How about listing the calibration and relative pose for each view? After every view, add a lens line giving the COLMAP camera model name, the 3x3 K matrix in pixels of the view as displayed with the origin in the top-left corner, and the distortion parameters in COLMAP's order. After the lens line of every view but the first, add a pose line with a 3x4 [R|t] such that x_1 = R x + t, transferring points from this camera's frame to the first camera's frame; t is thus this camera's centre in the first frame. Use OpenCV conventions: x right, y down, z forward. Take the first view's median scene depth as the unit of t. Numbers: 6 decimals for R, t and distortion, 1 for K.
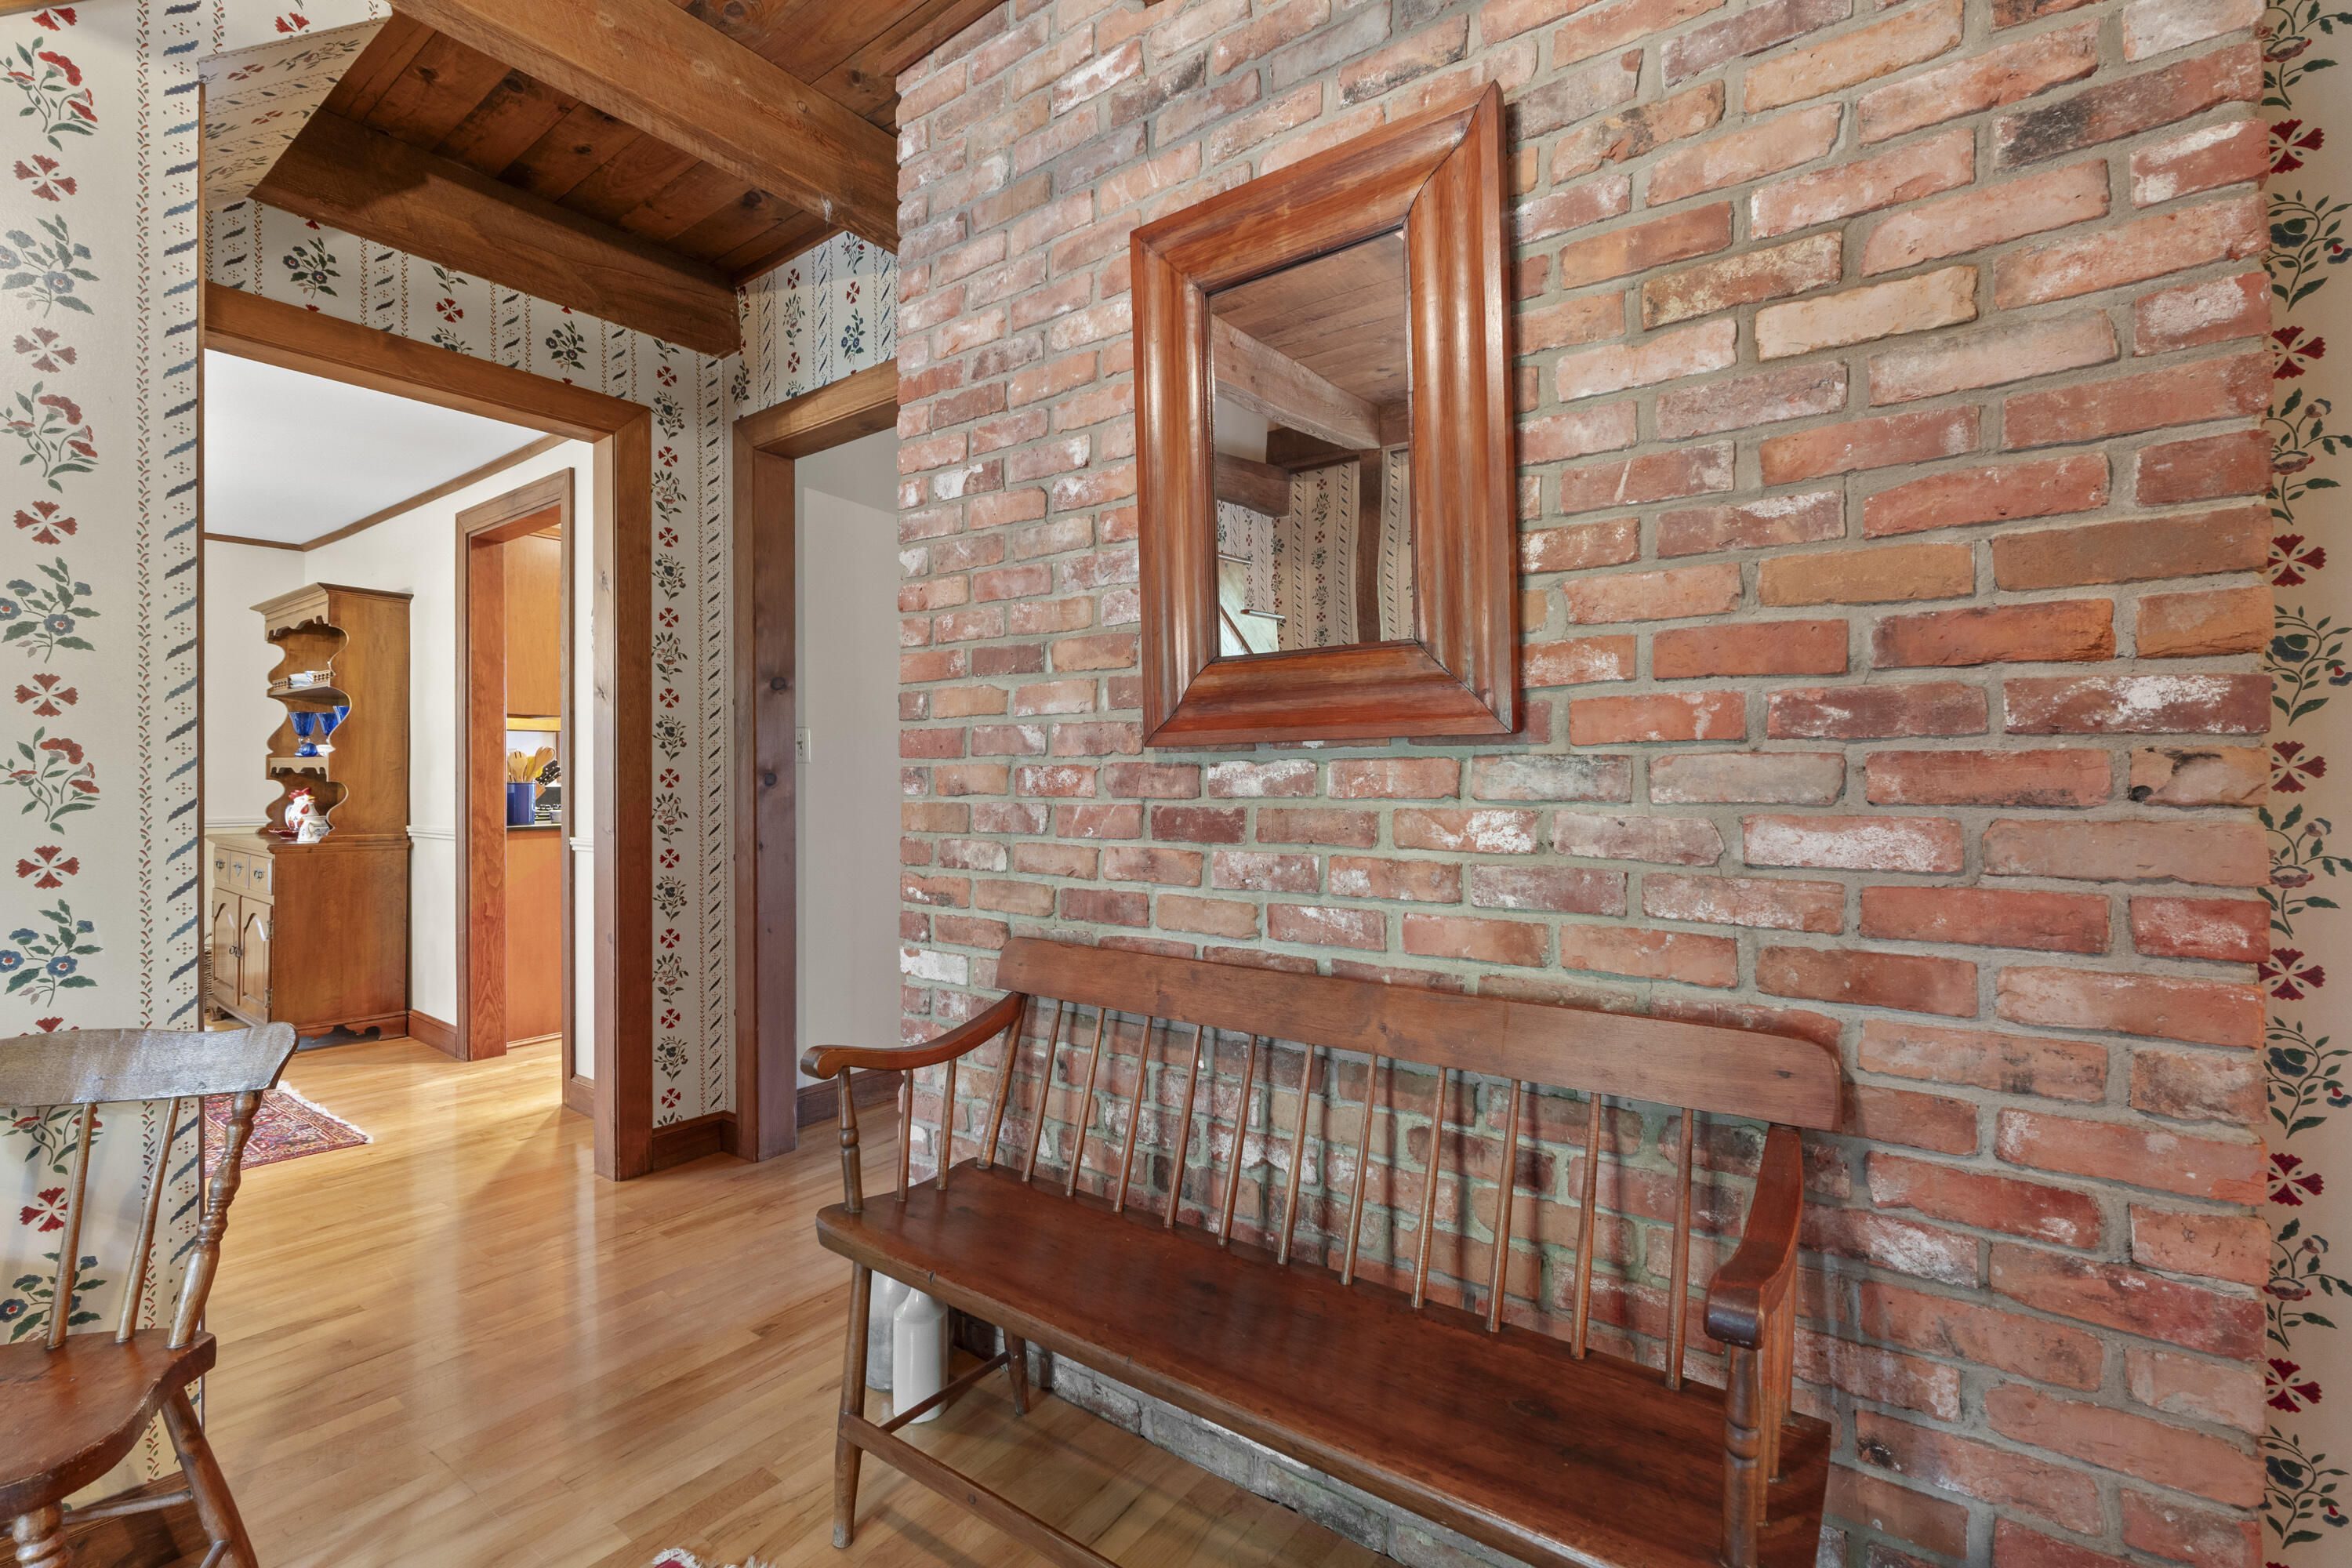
lens RADIAL K [[1034.8, 0, 1169.3], [0, 1034.8, 779.1], [0, 0, 1]] dist [-0.001362, -0.003430]
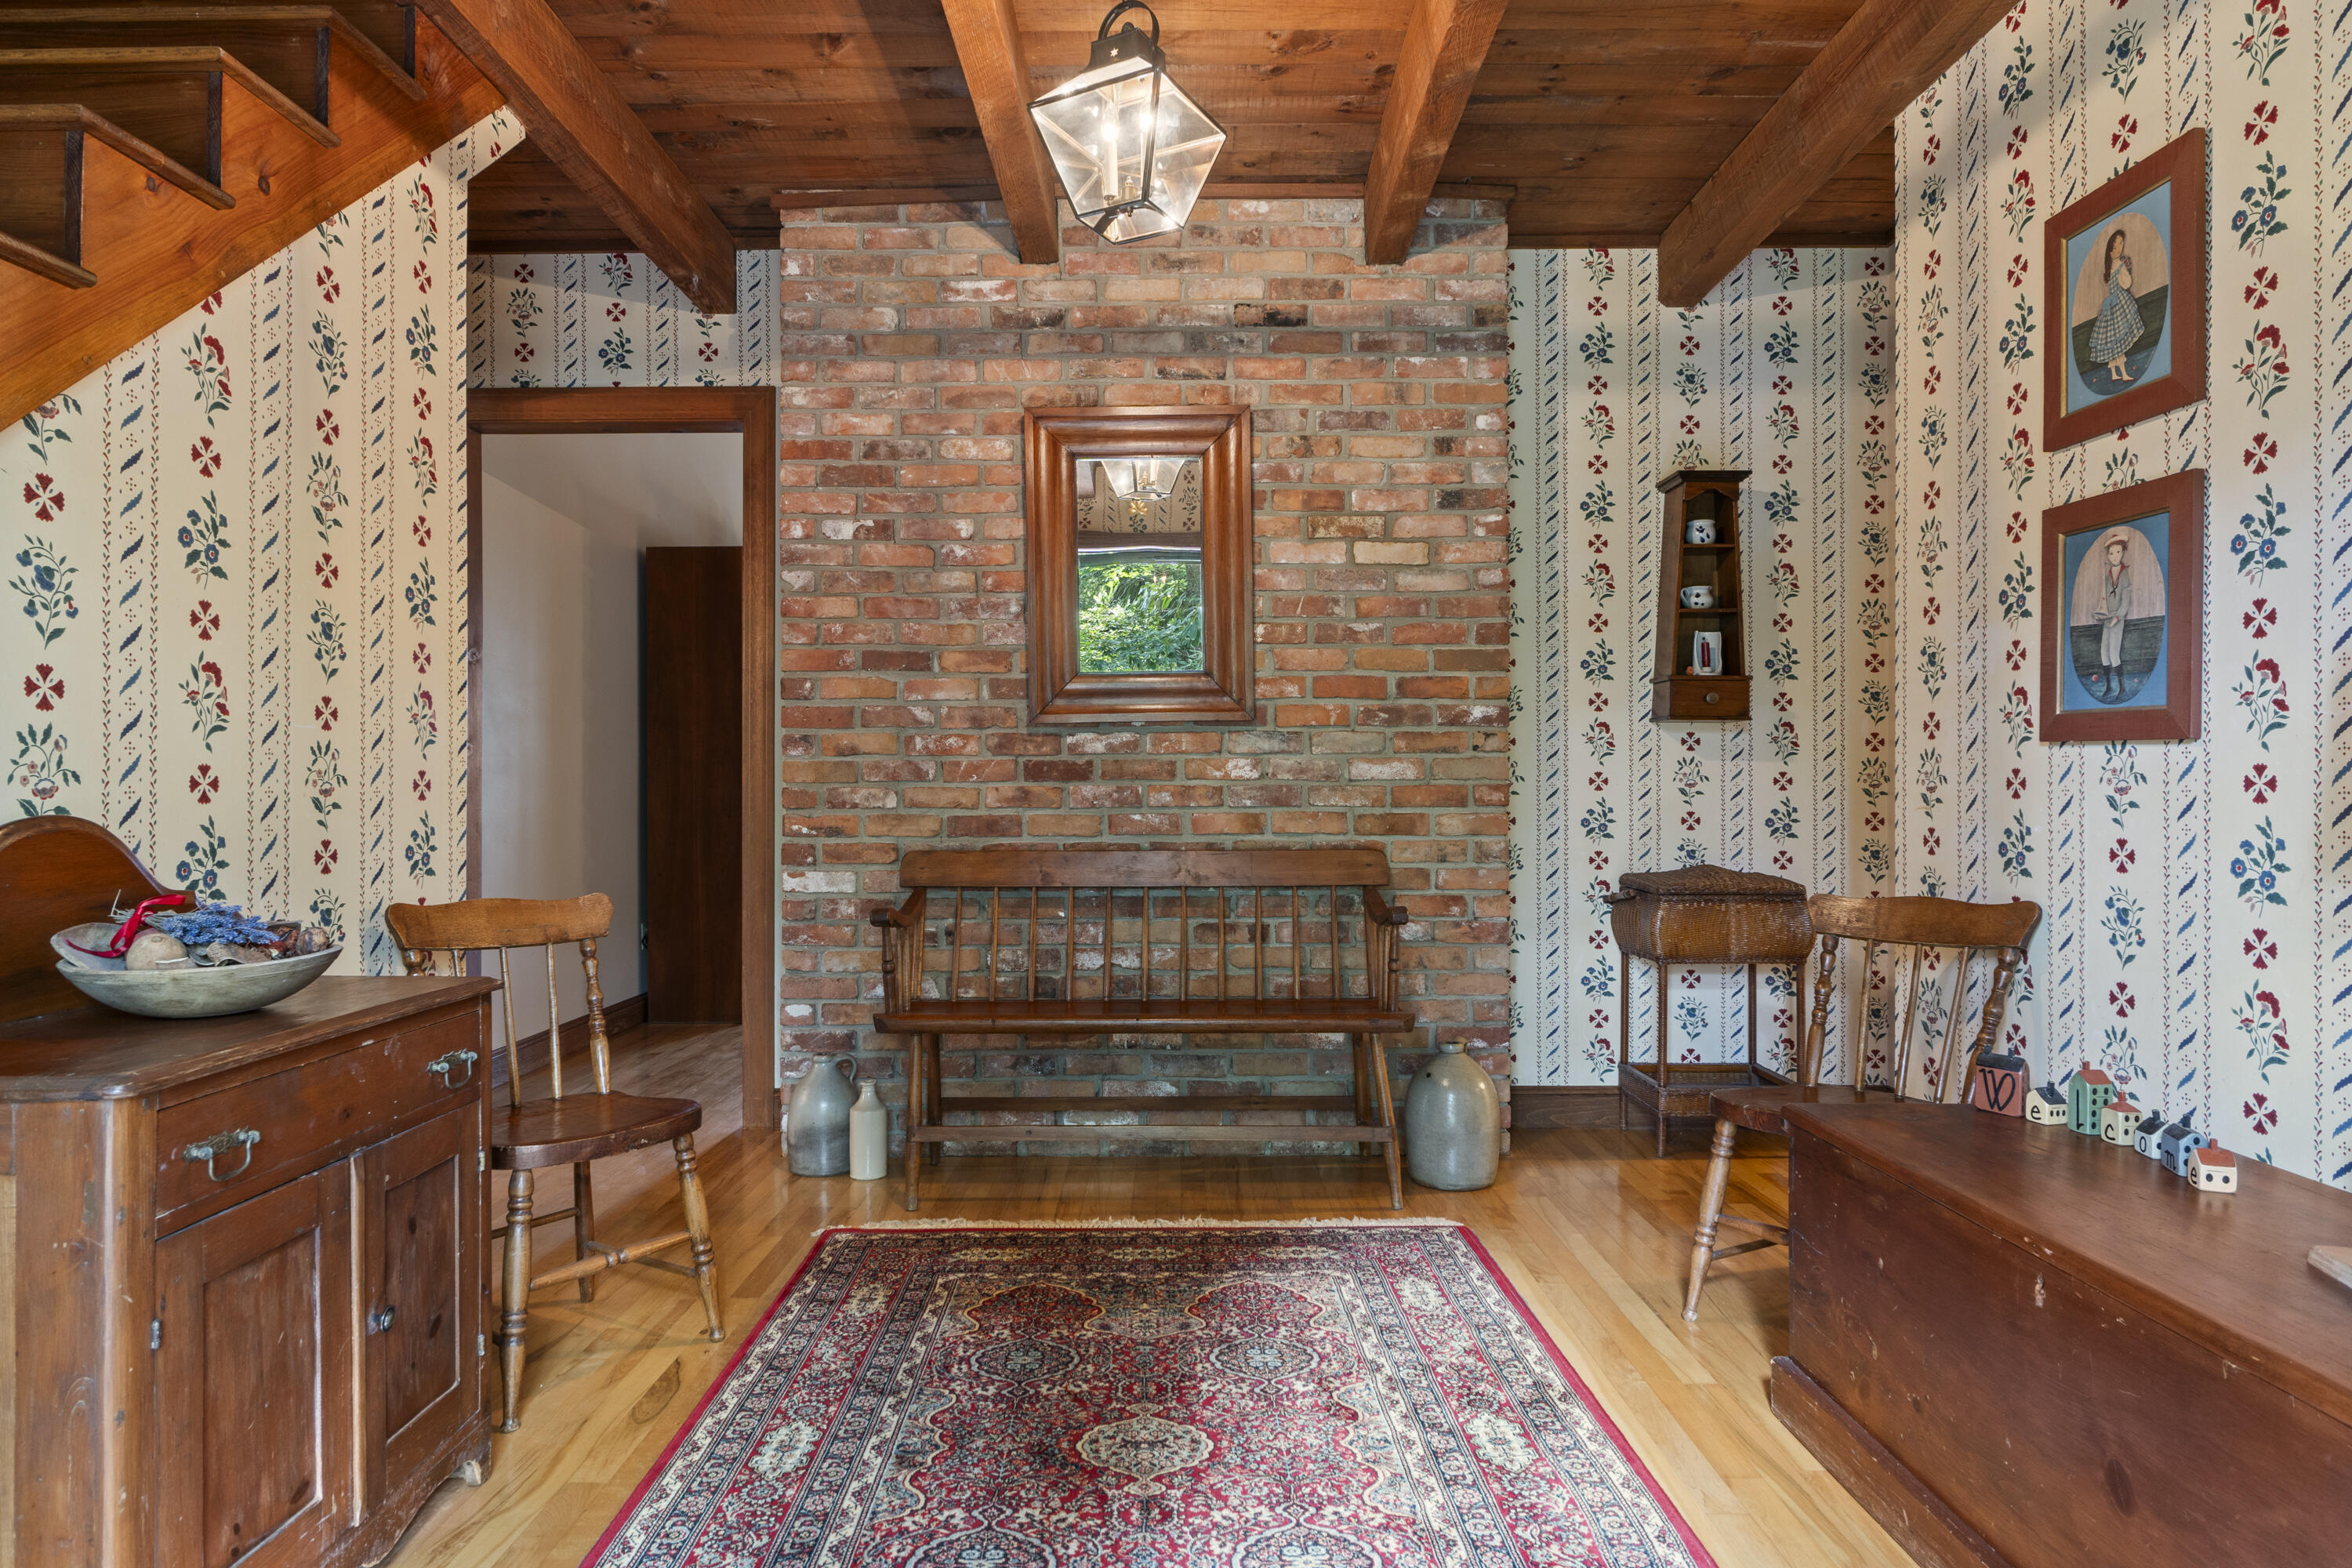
lens RADIAL K [[1329.3, 0, 1176.0], [0, 1329.3, 784.0], [0, 0, 1]] dist [0.000119, -0.000112]
pose [[0.795564, 0.002756, 0.605863, -1.206640], [0.002318, 0.999968, -0.007593, 0.088601], [-0.605865, 0.007445, 0.795533, -0.876156]]
